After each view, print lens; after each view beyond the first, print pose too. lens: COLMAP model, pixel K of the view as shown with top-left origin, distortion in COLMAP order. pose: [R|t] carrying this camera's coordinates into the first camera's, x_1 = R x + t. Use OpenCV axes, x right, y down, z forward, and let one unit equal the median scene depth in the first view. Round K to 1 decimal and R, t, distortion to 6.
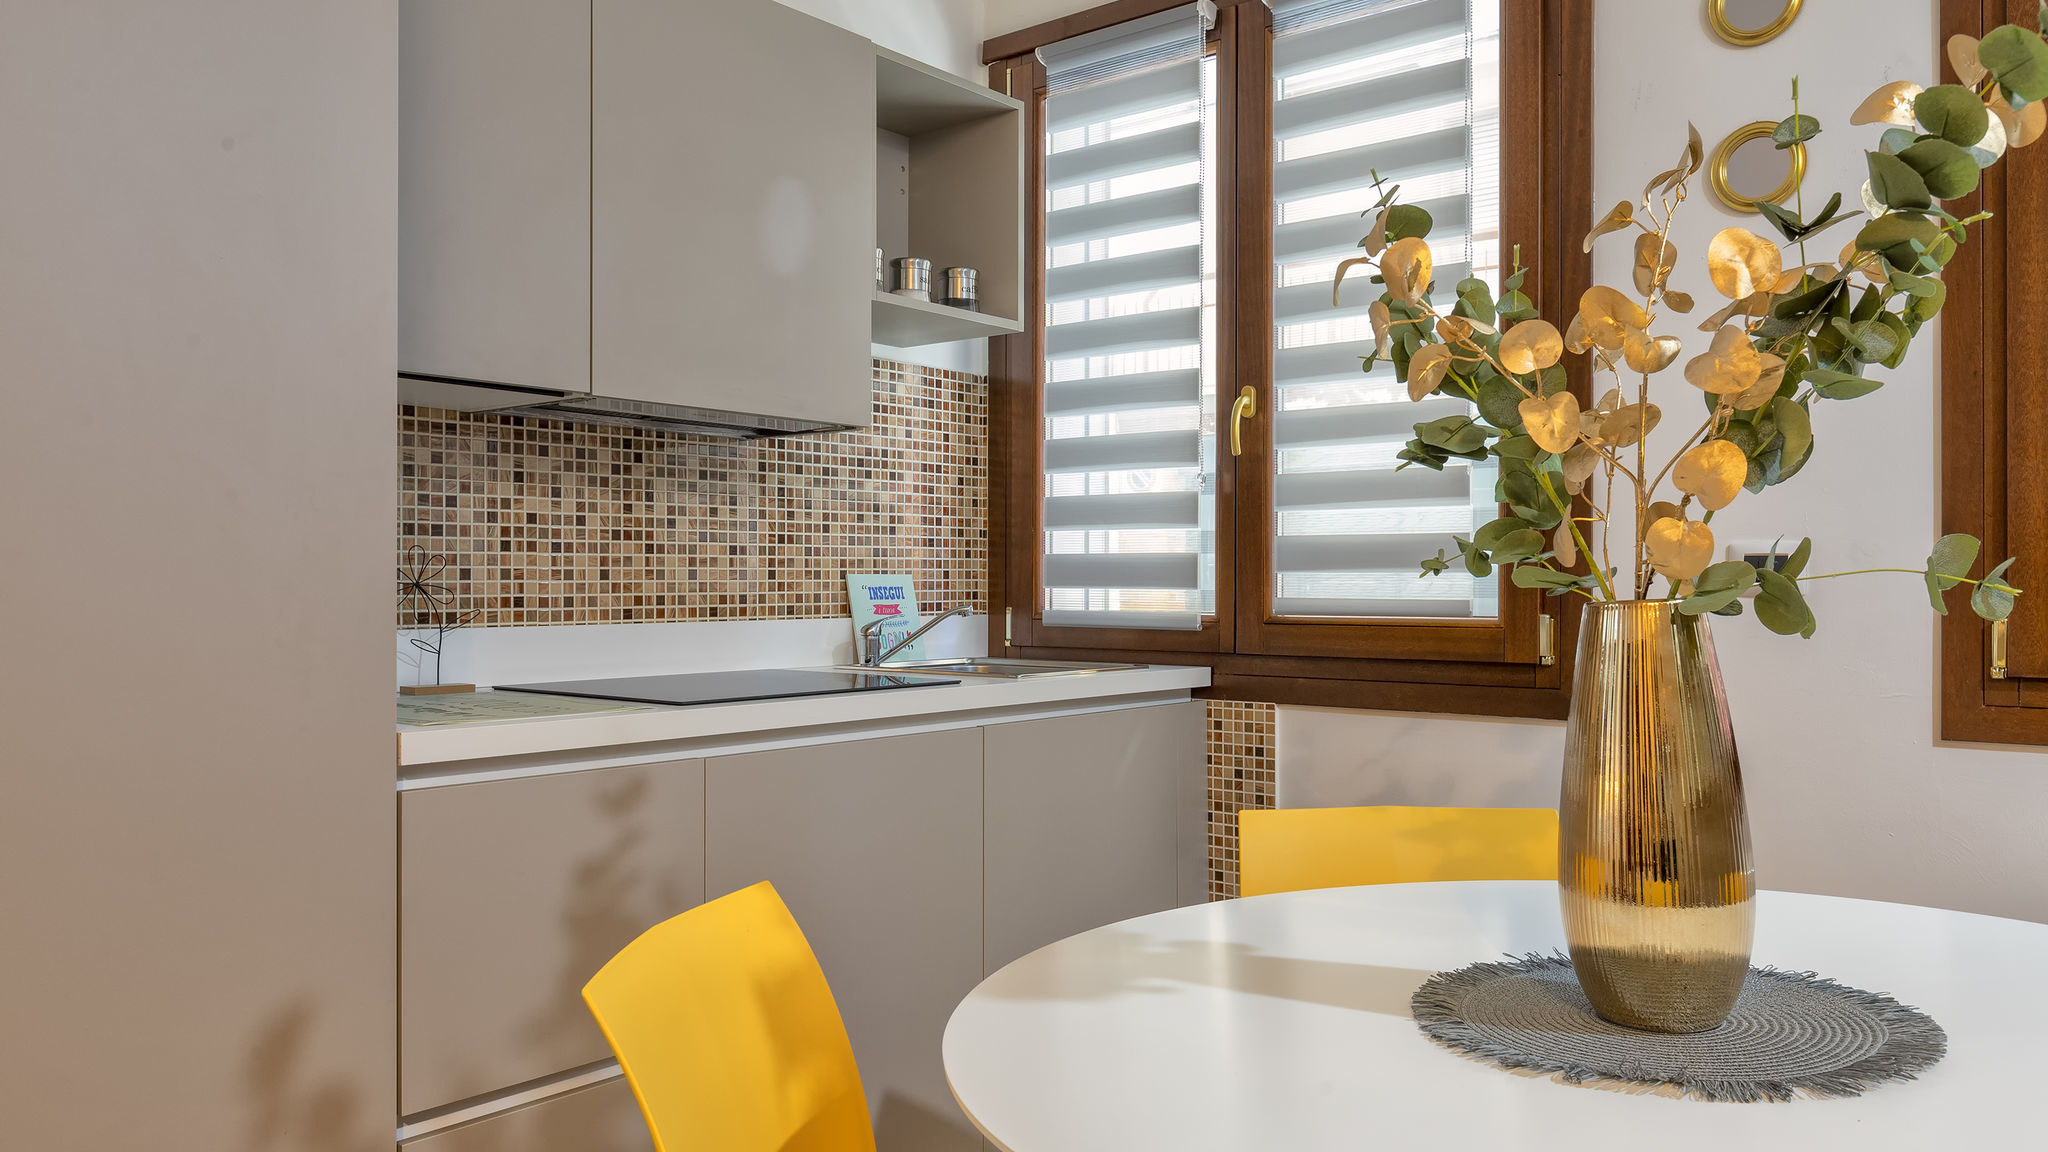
lens RADIAL K [[1501.4, 0, 1024.0], [0, 1501.4, 576.0], [0, 0, 1]] dist [0.005344, 0.002361]
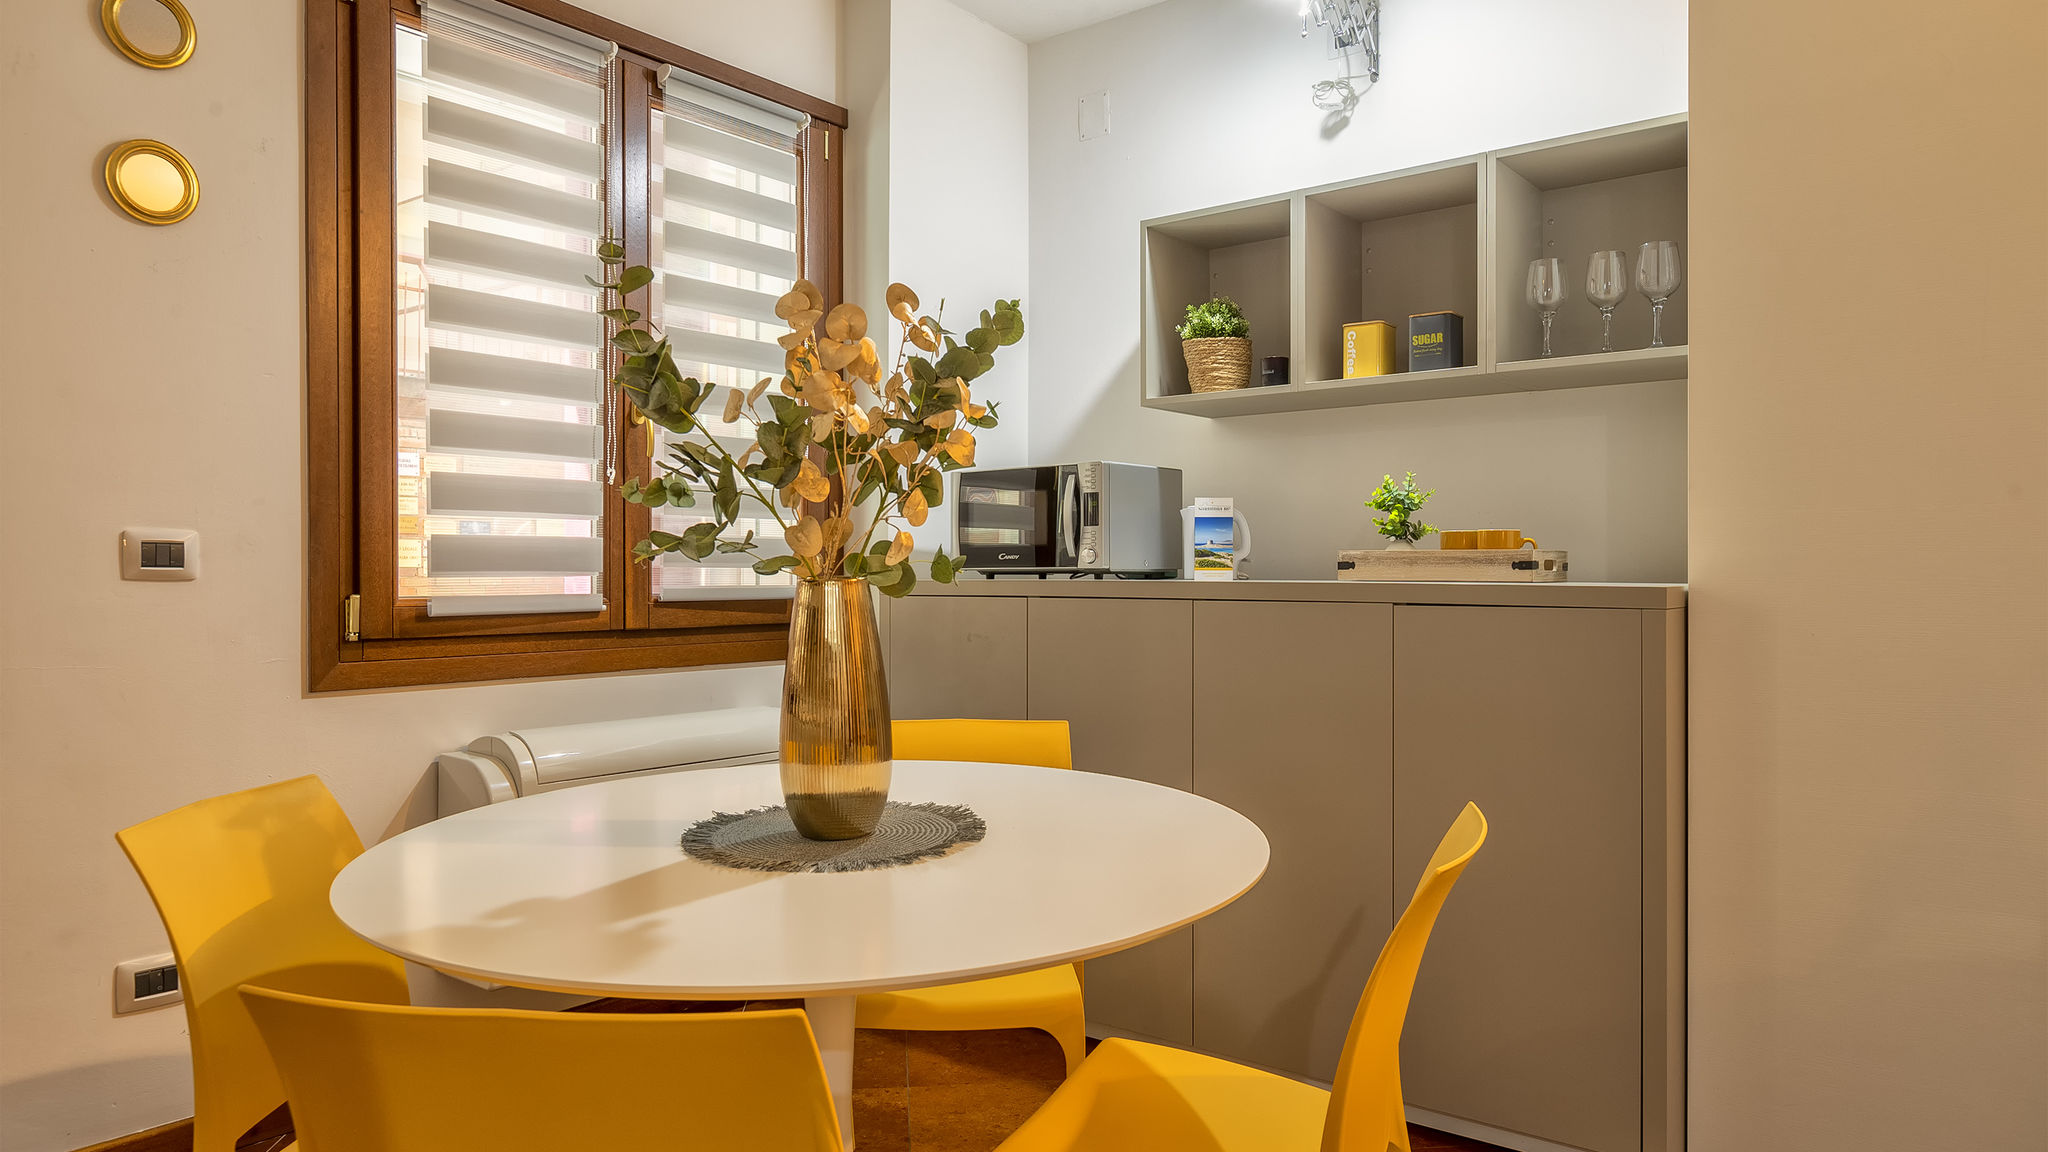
lens RADIAL K [[1308.9, 0, 1024.0], [0, 1308.9, 576.0], [0, 0, 1]] dist [0.007004, 0.001053]
pose [[-0.003639, -0.002120, 0.999991, -0.401371], [-0.008293, 0.999963, 0.002089, 0.003014], [-0.999959, -0.008285, -0.003657, 0.327560]]
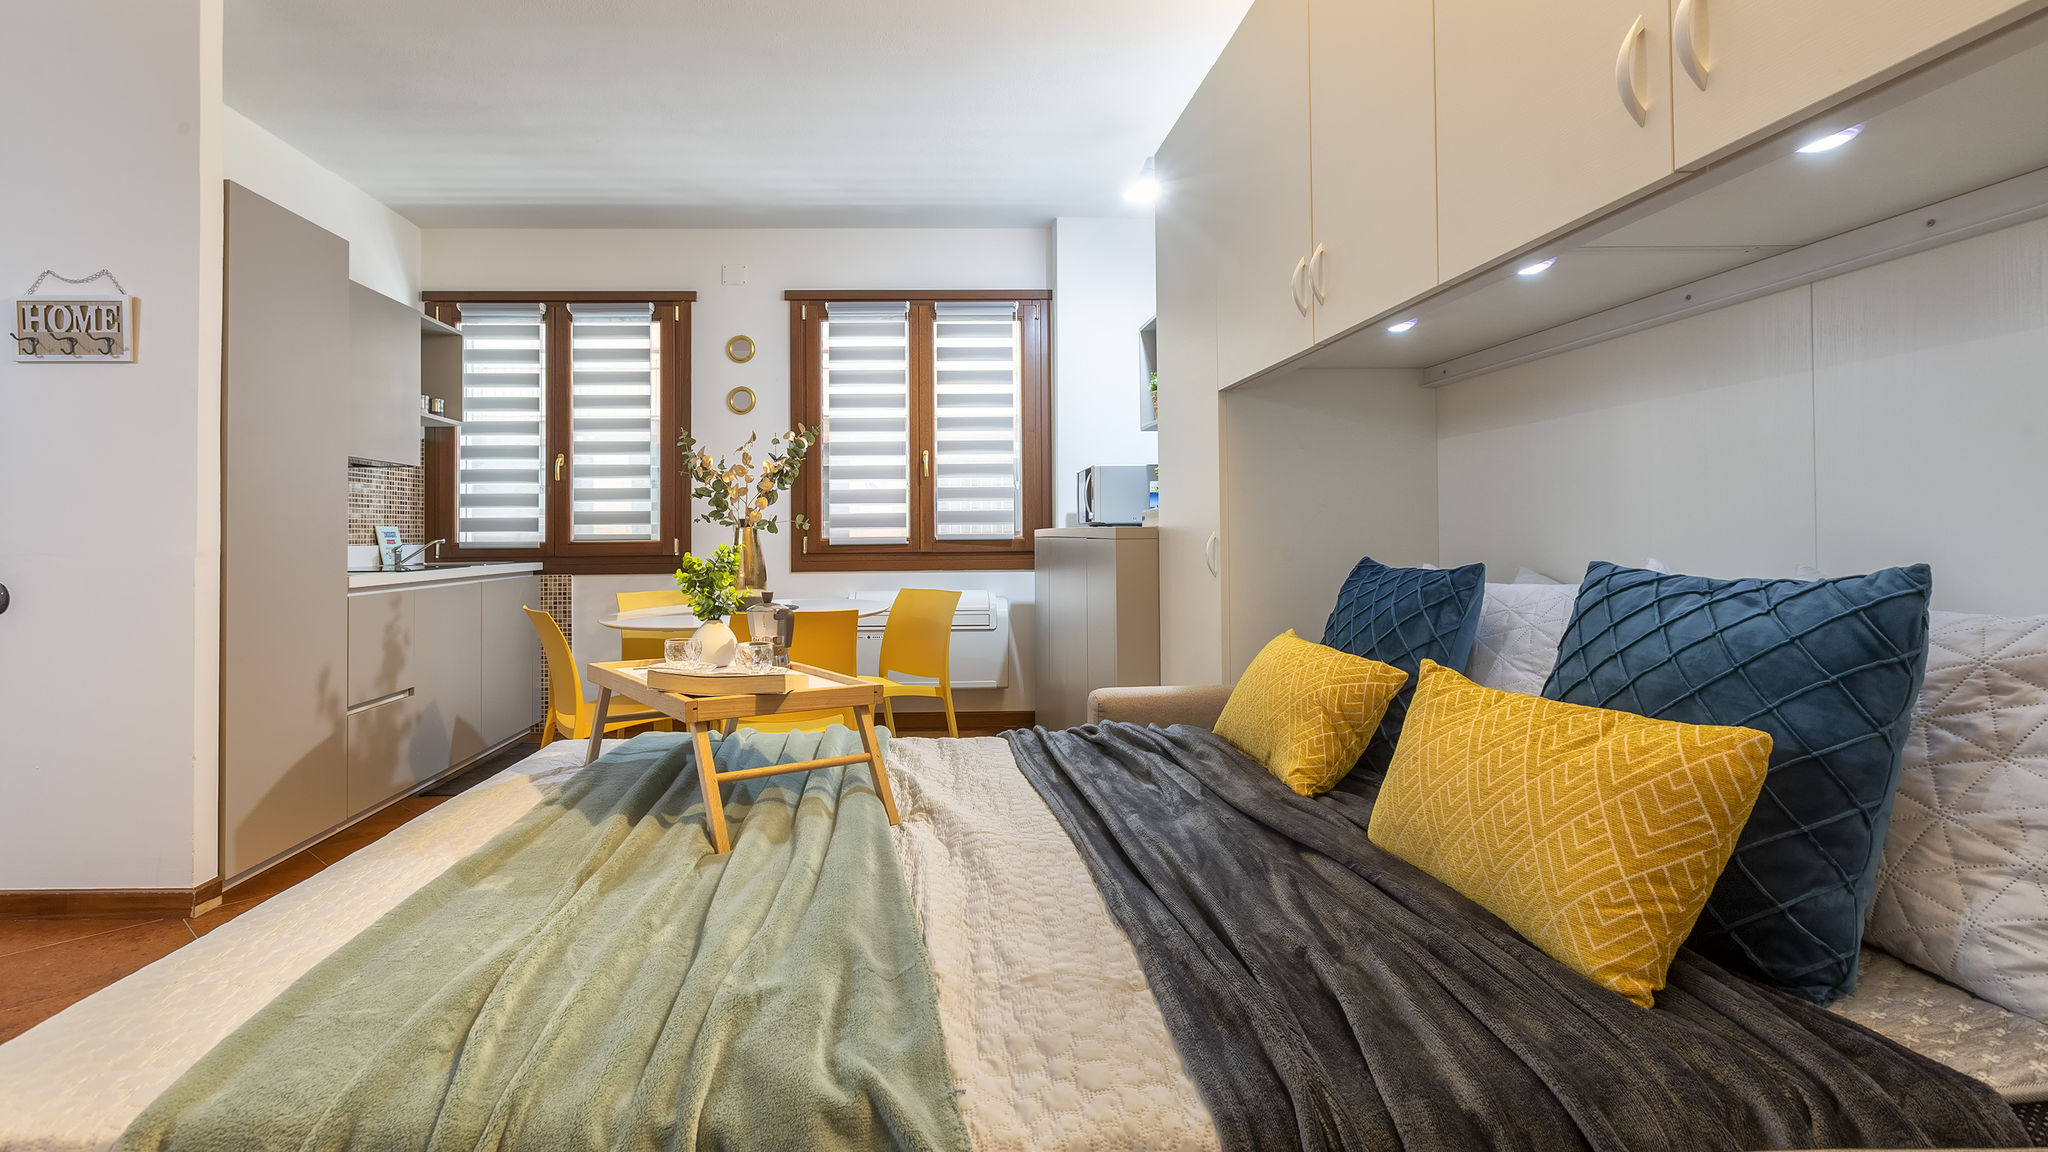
lens RADIAL K [[932.0, 0, 919.3], [0, 932.0, 571.2], [0, 0, 1]] dist [0.001257, -0.000152]
pose [[0.761488, -0.031004, 0.647437, -0.479441], [0.004694, 0.999093, 0.042323, 0.013583], [-0.648162, -0.029189, 0.760943, -0.714880]]
